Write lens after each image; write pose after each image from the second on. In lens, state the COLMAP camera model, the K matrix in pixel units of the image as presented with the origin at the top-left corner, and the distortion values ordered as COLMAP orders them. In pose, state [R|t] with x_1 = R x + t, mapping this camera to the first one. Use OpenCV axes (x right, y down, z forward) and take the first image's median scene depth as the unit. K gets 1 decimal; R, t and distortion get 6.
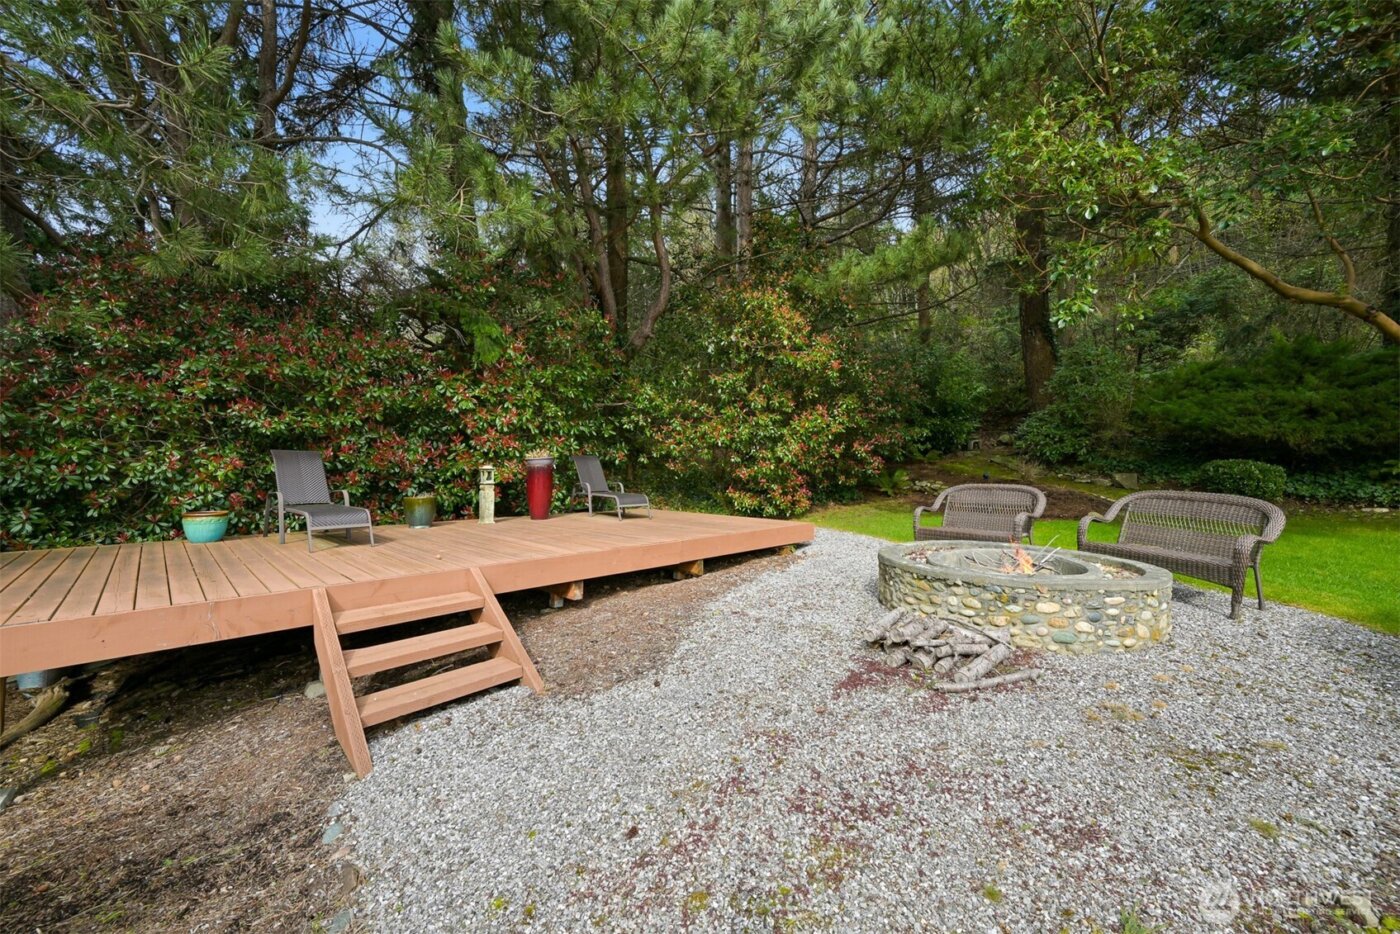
lens RADIAL K [[558.8, 0, 701.3], [0, 558.8, 467.9], [0, 0, 1]] dist [-0.002466, -0.000137]
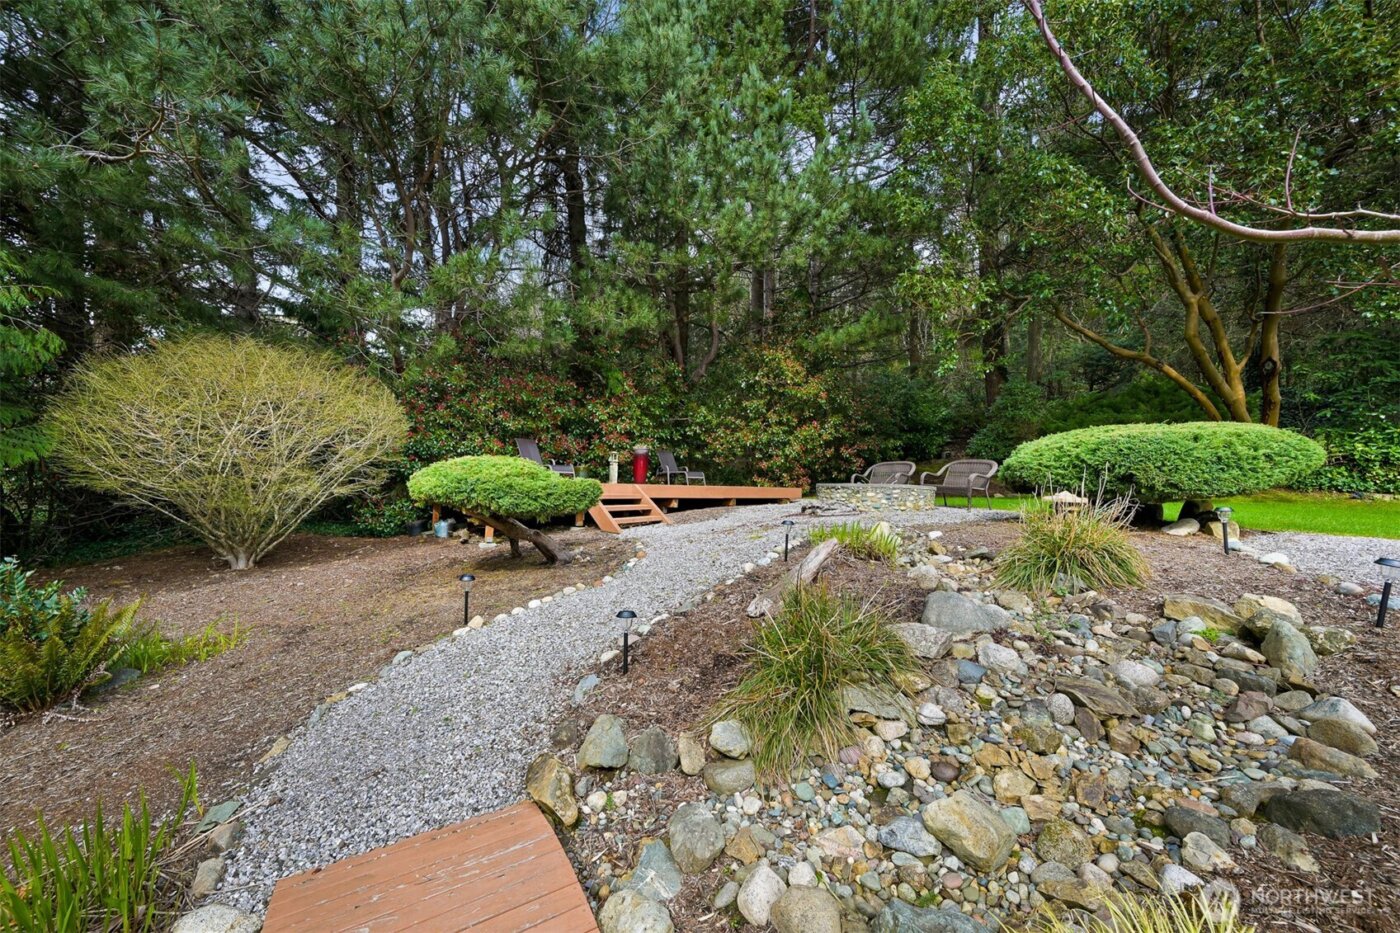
lens RADIAL K [[558.8, 0, 704.1], [0, 558.8, 468.2], [0, 0, 1]] dist [-0.002466, -0.000137]
pose [[0.997962, 0.014372, -0.062168, 0.007854], [-0.016987, 0.998984, -0.041739, 0.089524], [0.061505, 0.042710, 0.997193, -0.566638]]
